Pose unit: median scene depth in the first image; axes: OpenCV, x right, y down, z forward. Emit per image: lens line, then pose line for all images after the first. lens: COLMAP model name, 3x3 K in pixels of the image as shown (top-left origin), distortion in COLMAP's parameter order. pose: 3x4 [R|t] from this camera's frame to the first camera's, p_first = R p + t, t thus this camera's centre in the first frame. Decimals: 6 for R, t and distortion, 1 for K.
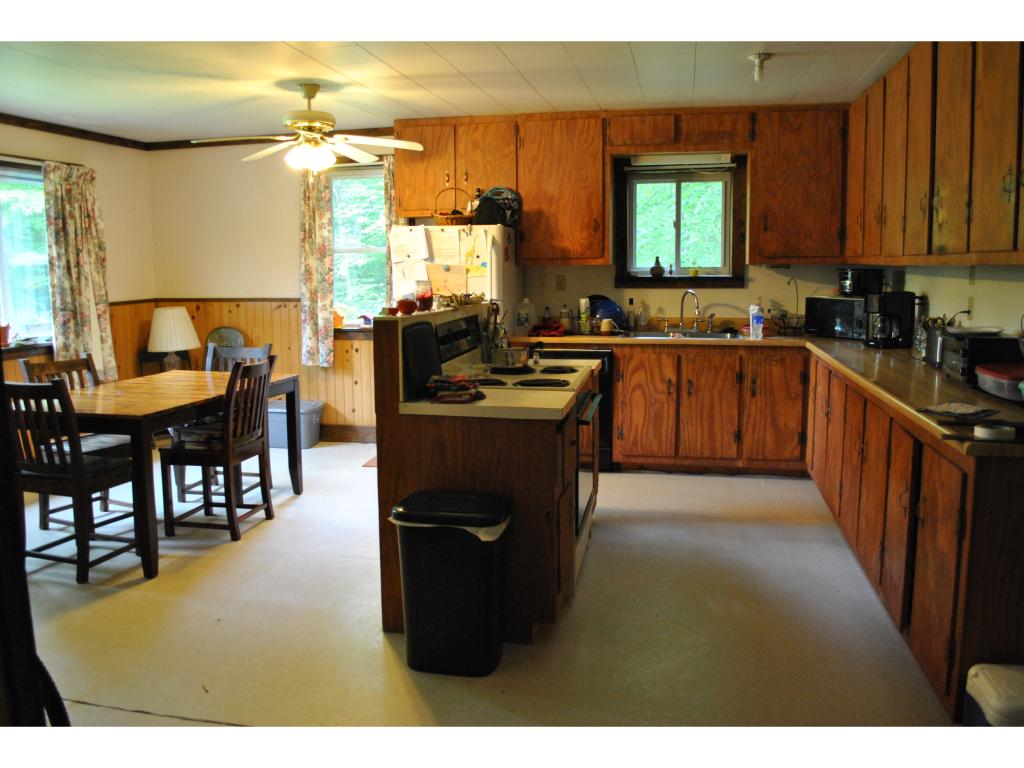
lens RADIAL K [[821.1, 0, 512.4], [0, 821.1, 382.7], [0, 0, 1]] dist [-0.088985, 0.012901]
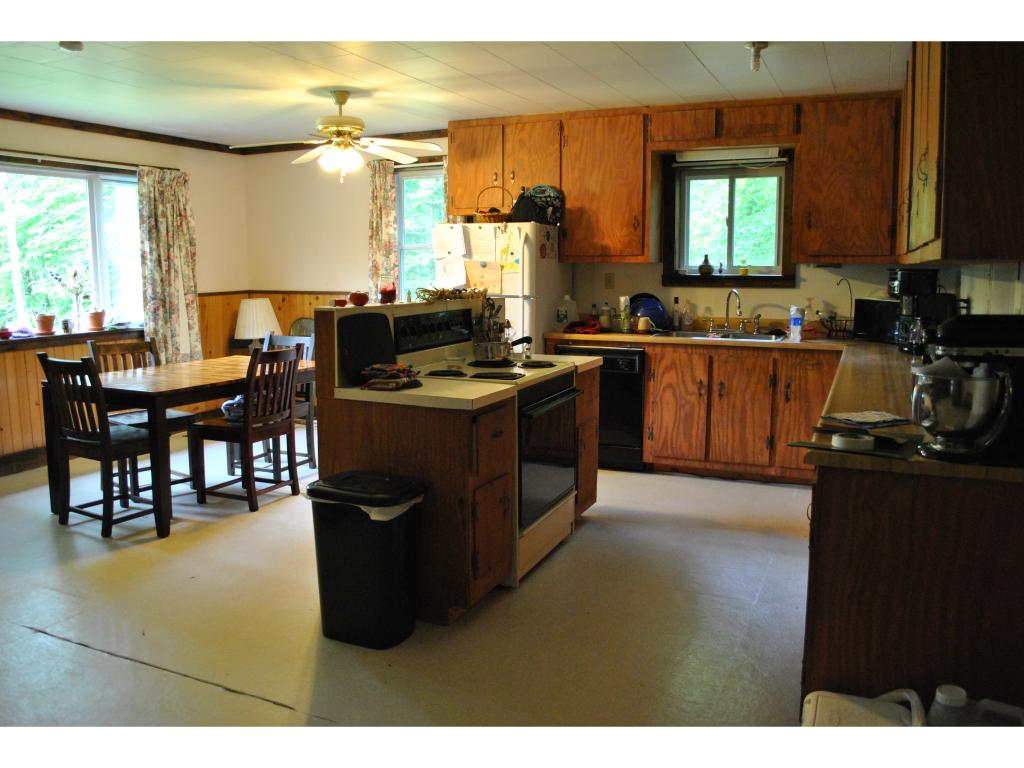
lens RADIAL K [[821.1, 0, 510.6], [0, 821.1, 385.0], [0, 0, 1]] dist [-0.088985, 0.012901]
pose [[0.976449, 0.037941, -0.212384, 0.177492], [-0.037074, 0.999280, 0.008065, 0.001887], [0.212538, -0.000001, 0.977153, 0.001095]]
